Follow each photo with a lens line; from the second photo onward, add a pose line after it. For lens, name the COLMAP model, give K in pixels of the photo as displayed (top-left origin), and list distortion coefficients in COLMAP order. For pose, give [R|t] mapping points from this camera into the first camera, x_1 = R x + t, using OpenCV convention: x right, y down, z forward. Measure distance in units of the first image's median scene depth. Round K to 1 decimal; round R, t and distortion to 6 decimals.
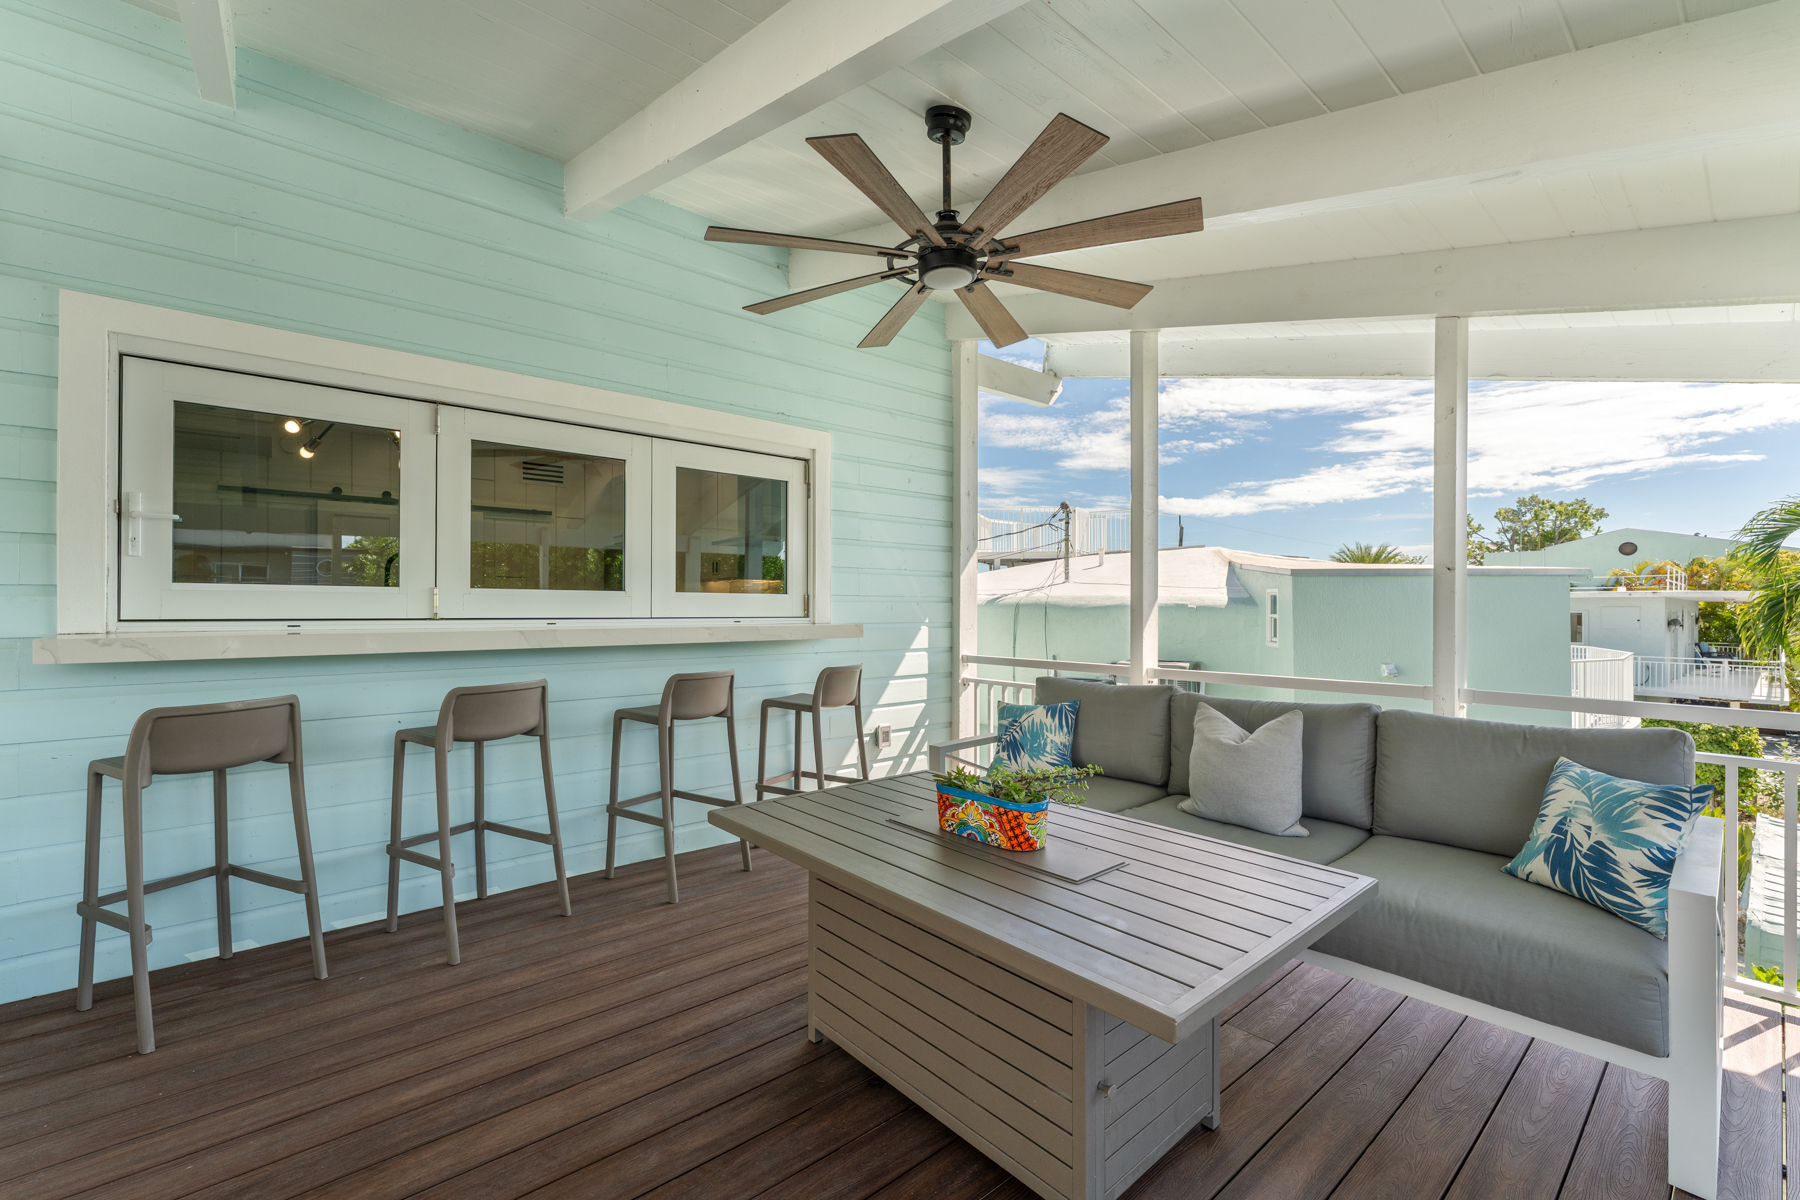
lens RADIAL K [[742.1, 0, 900.0], [0, 742.1, 600.0], [0, 0, 1]] dist [-0.001637, 0.000365]
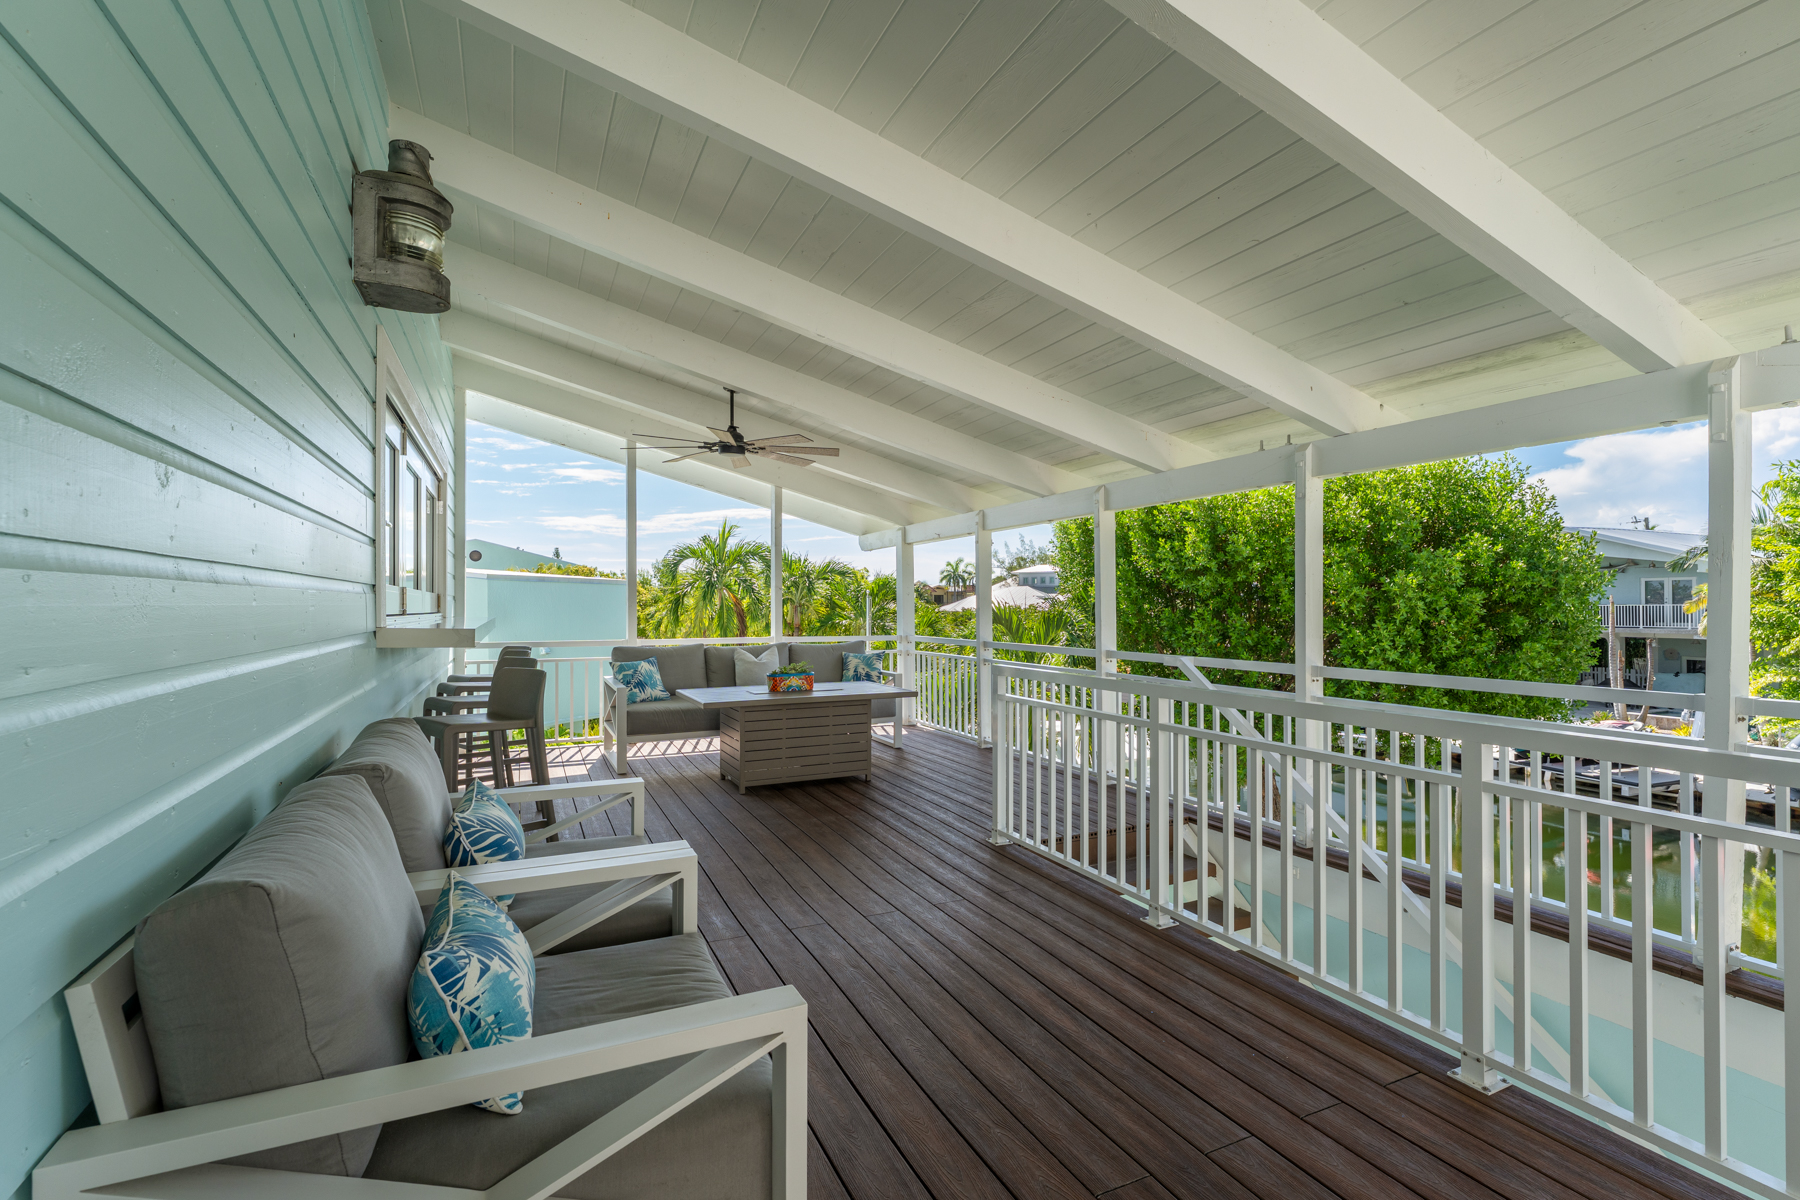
lens RADIAL K [[809.7, 0, 900.0], [0, 809.7, 600.0], [0, 0, 1]] dist [-0.000698, -0.000015]
pose [[0.250541, 0.005293, 0.968092, -2.005131], [-0.009703, 0.999949, -0.002956, -0.001934], [-0.968057, -0.008653, 0.250579, -0.081159]]
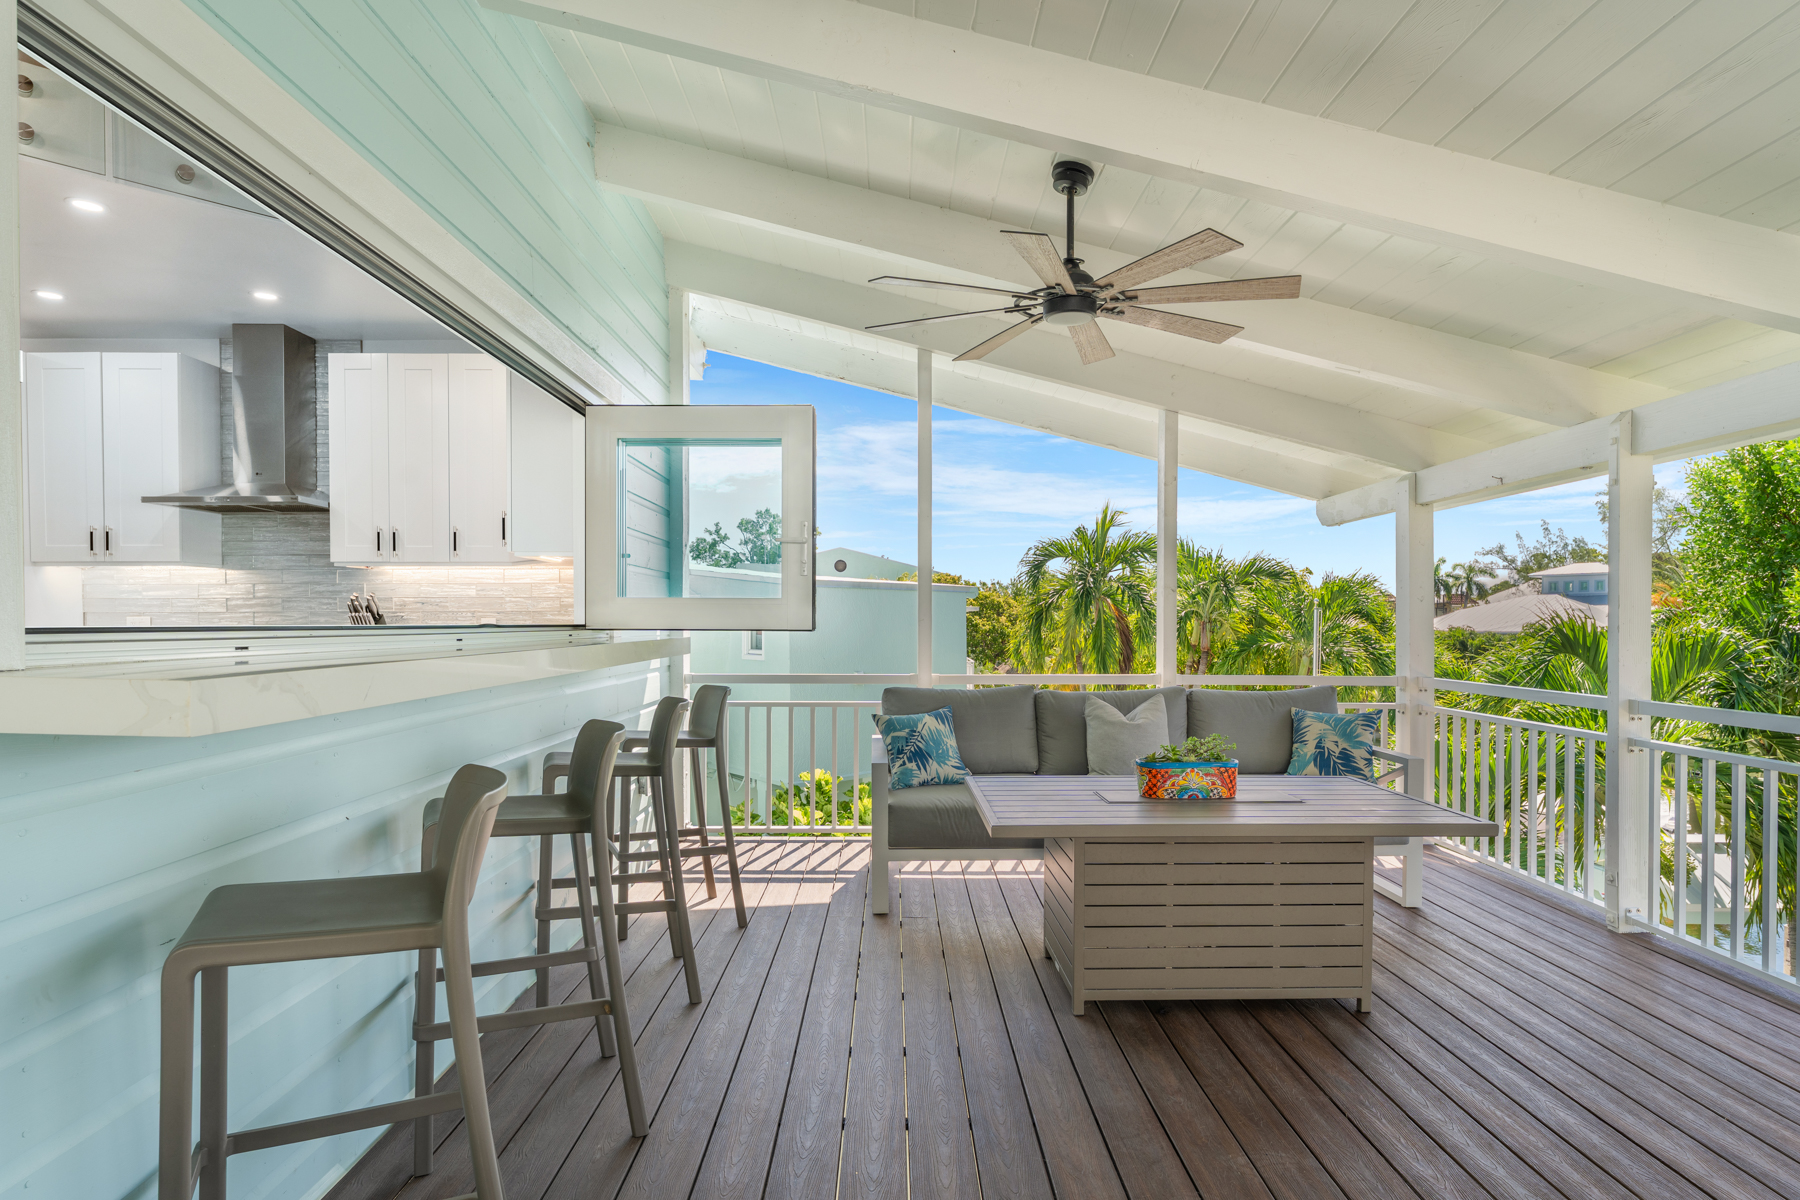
lens RADIAL K [[959.8, 0, 907.6], [0, 959.8, 637.9], [0, 0, 1]] dist [-0.002658, -0.000078]
pose [[0.630338, -0.012744, 0.776216, -1.127168], [-0.011447, 0.999604, 0.025707, 0.006781], [-0.776236, -0.025089, 0.629943, 0.262681]]
